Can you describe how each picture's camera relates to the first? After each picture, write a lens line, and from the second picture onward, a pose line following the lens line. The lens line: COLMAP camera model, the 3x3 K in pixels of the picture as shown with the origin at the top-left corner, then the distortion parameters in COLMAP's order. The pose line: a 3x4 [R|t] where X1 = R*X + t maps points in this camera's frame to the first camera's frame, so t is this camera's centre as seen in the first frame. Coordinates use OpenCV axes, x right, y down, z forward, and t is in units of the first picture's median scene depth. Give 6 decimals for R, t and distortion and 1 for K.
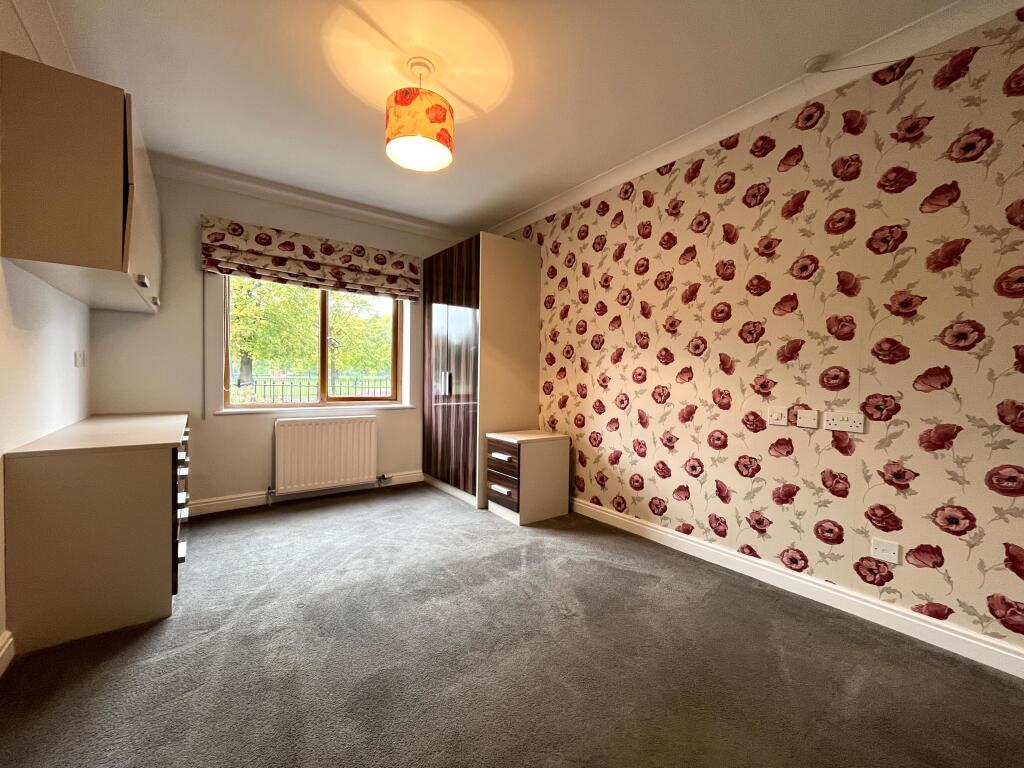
lens RADIAL K [[419.1, 0, 508.8], [0, 419.1, 384.4], [0, 0, 1]] dist [-0.002063, -0.000442]
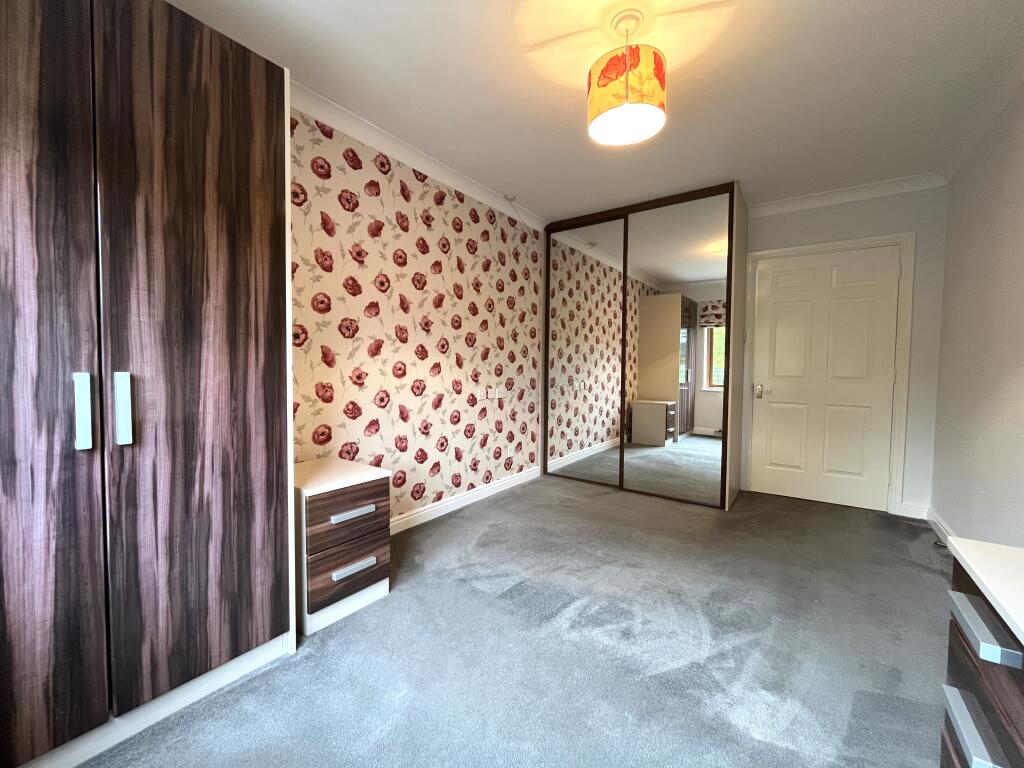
lens RADIAL K [[419.1, 0, 508.8], [0, 419.1, 384.4], [0, 0, 1]] dist [-0.002063, -0.000442]
pose [[-0.305737, -0.059627, 0.950247, -0.754897], [0.006907, 0.997872, 0.064837, -0.054125], [-0.952091, 0.026386, -0.304675, 1.148399]]
